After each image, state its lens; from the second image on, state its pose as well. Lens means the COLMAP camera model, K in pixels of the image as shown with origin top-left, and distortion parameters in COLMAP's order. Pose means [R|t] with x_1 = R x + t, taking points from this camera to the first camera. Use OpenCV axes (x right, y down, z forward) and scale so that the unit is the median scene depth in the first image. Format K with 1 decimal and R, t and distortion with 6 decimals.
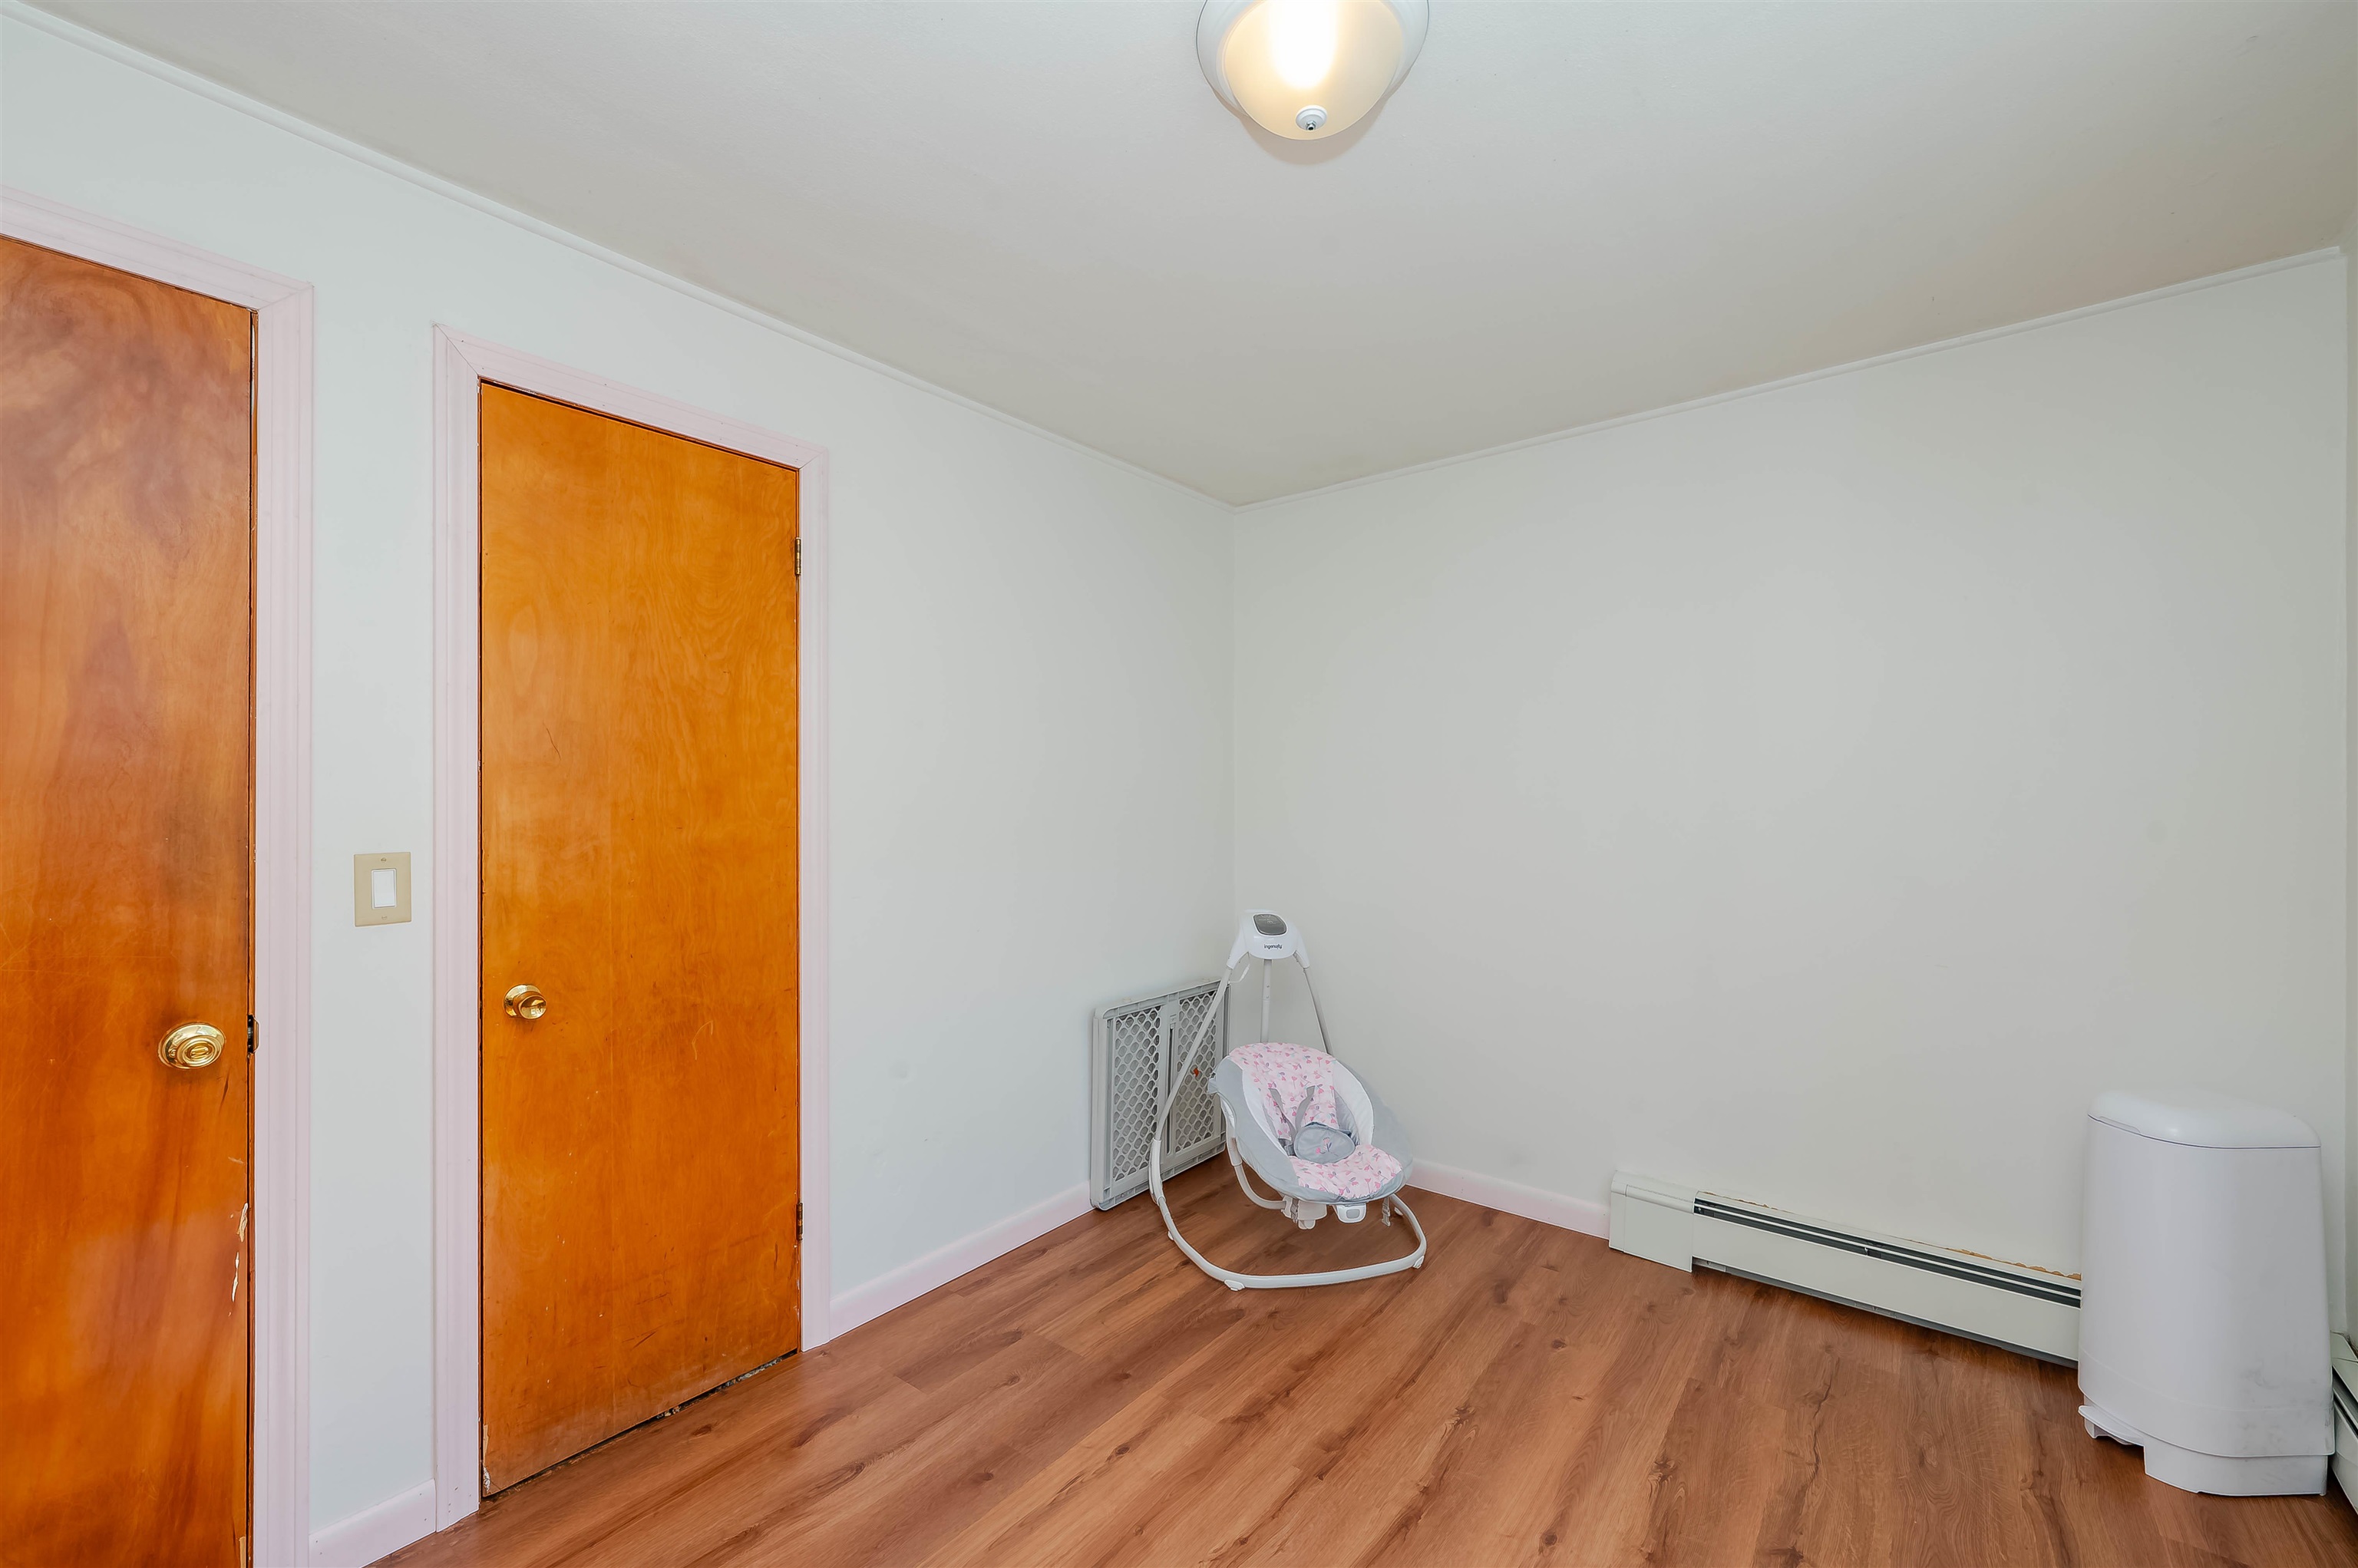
lens RADIAL K [[949.2, 0, 1173.2], [0, 949.2, 788.6], [0, 0, 1]] dist [-0.001866, -0.000388]
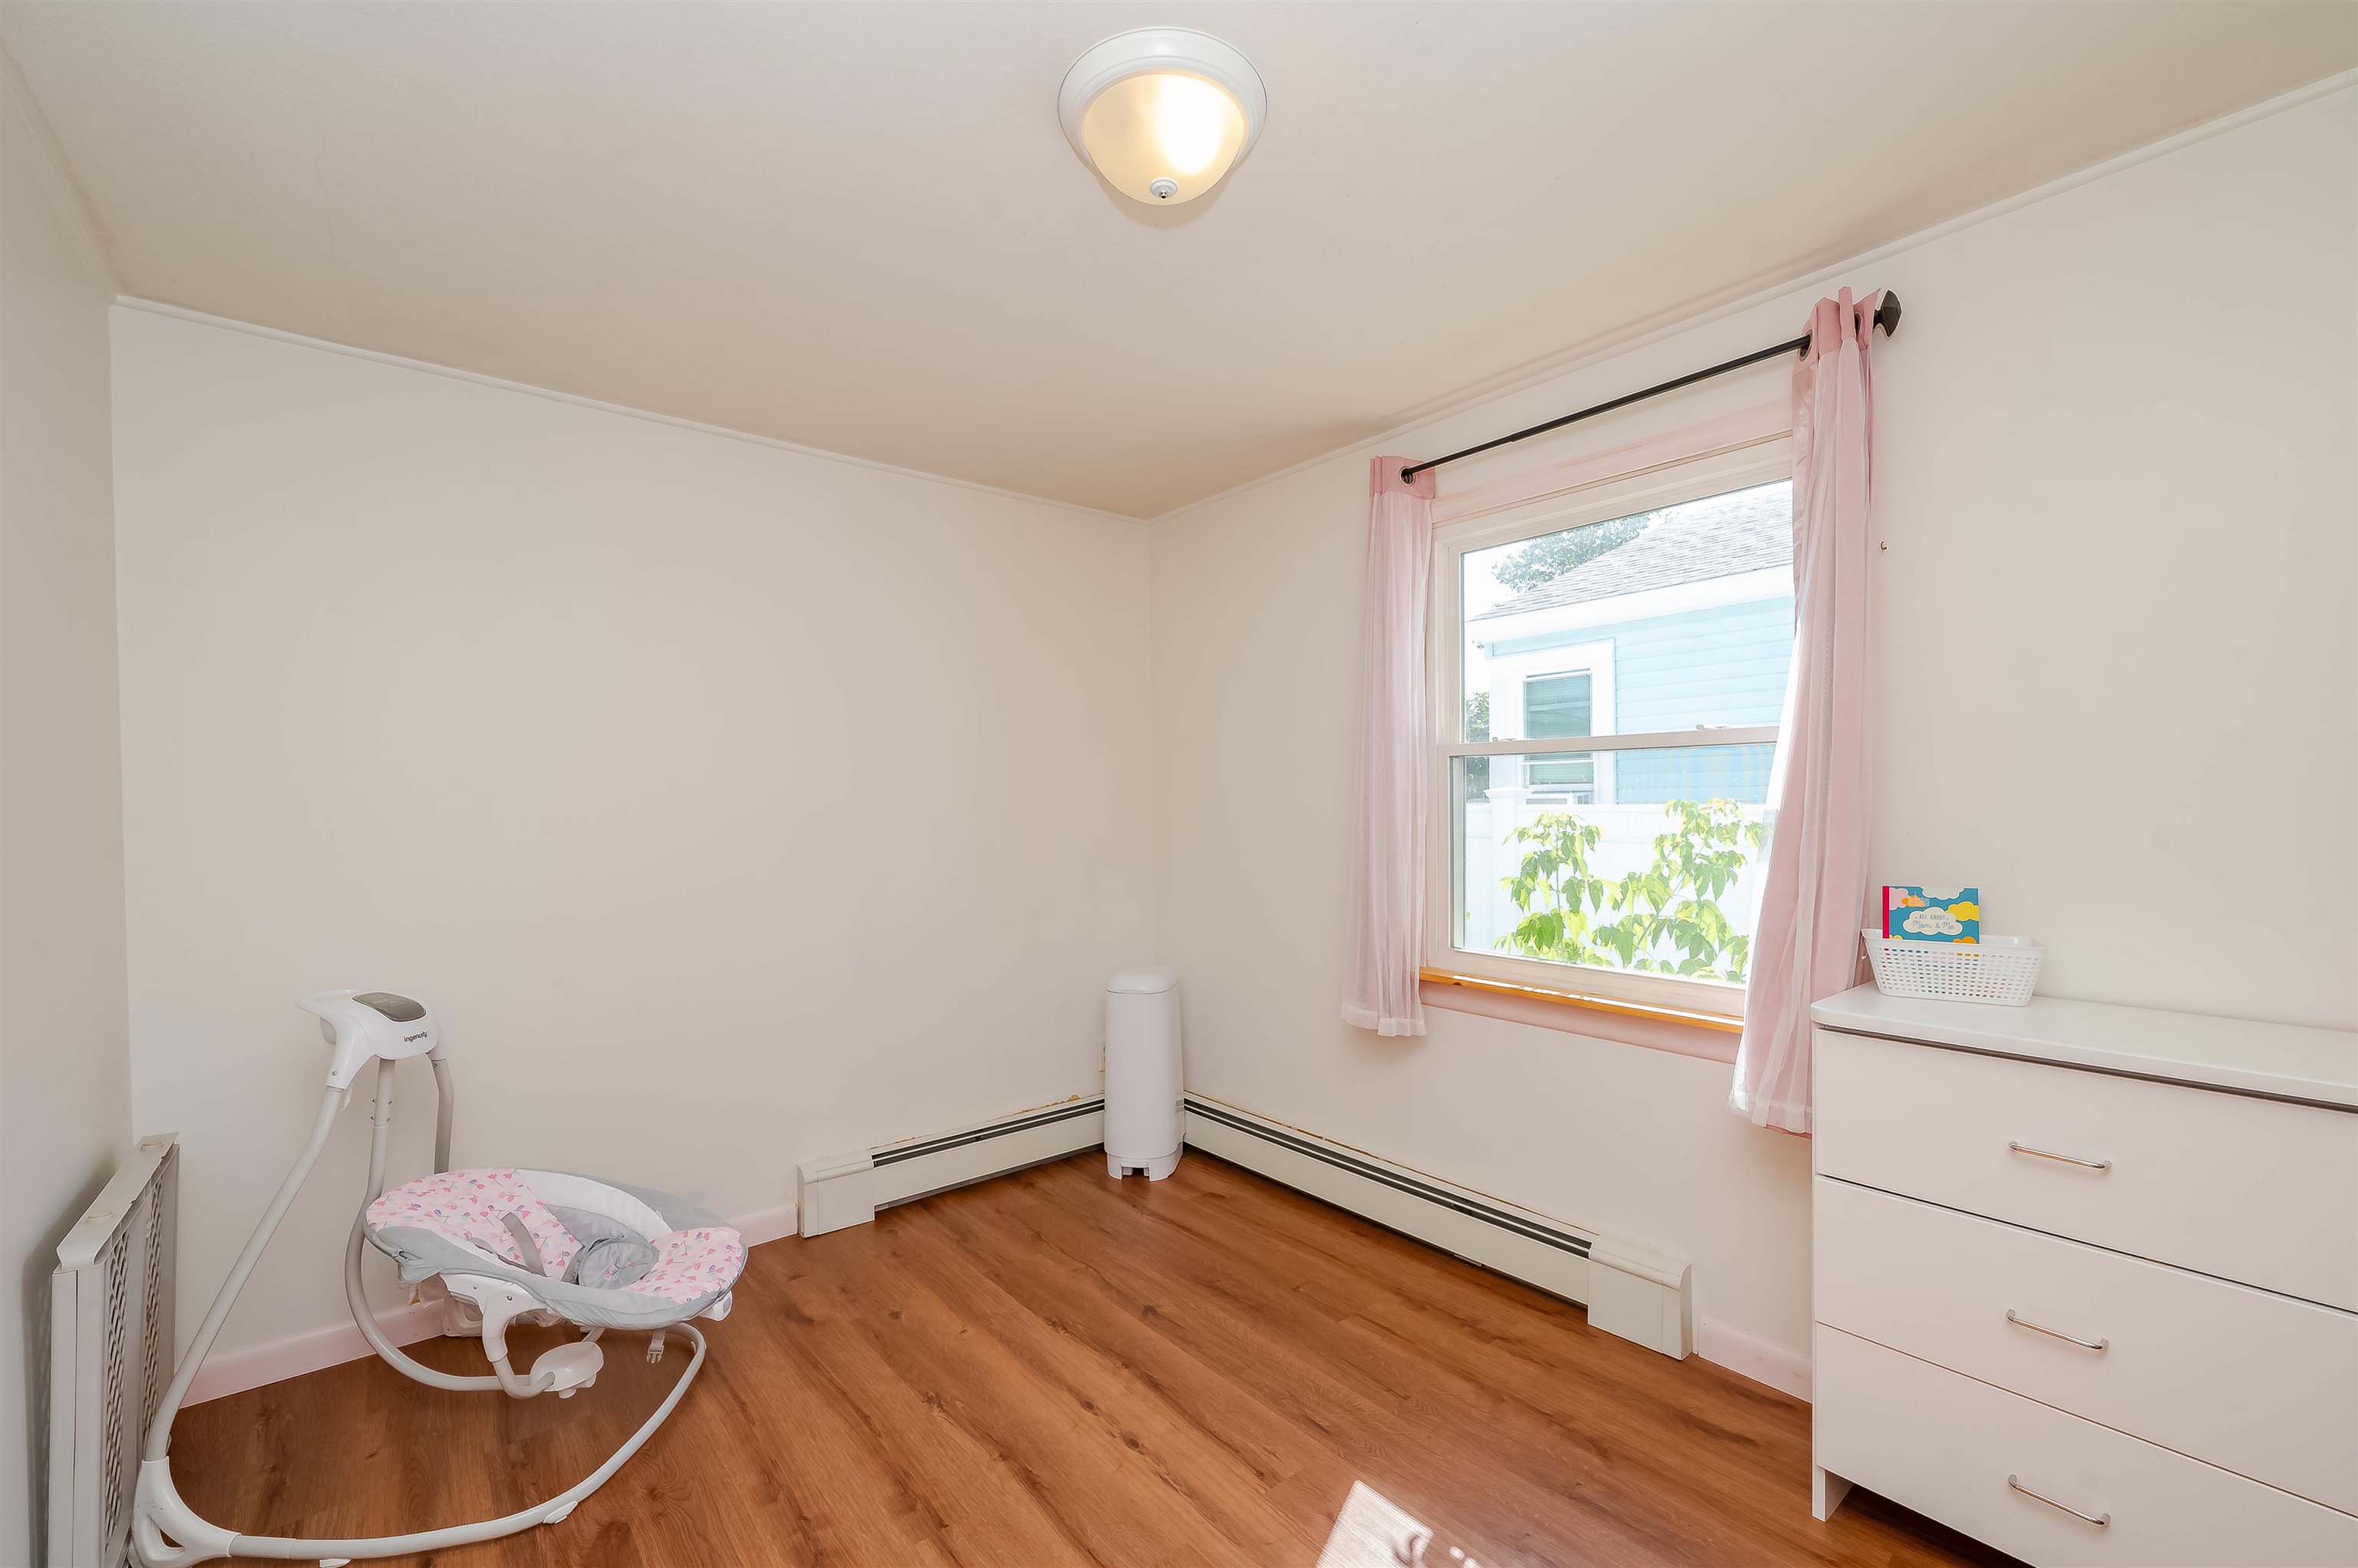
lens RADIAL K [[949.2, 0, 1177.3], [0, 949.2, 799.2], [0, 0, 1]] dist [-0.001866, -0.000388]
pose [[0.207004, 0.002740, 0.978336, -0.609209], [0.001162, 0.999995, -0.003046, 0.005855], [-0.978339, 0.001768, 0.207000, 0.487742]]
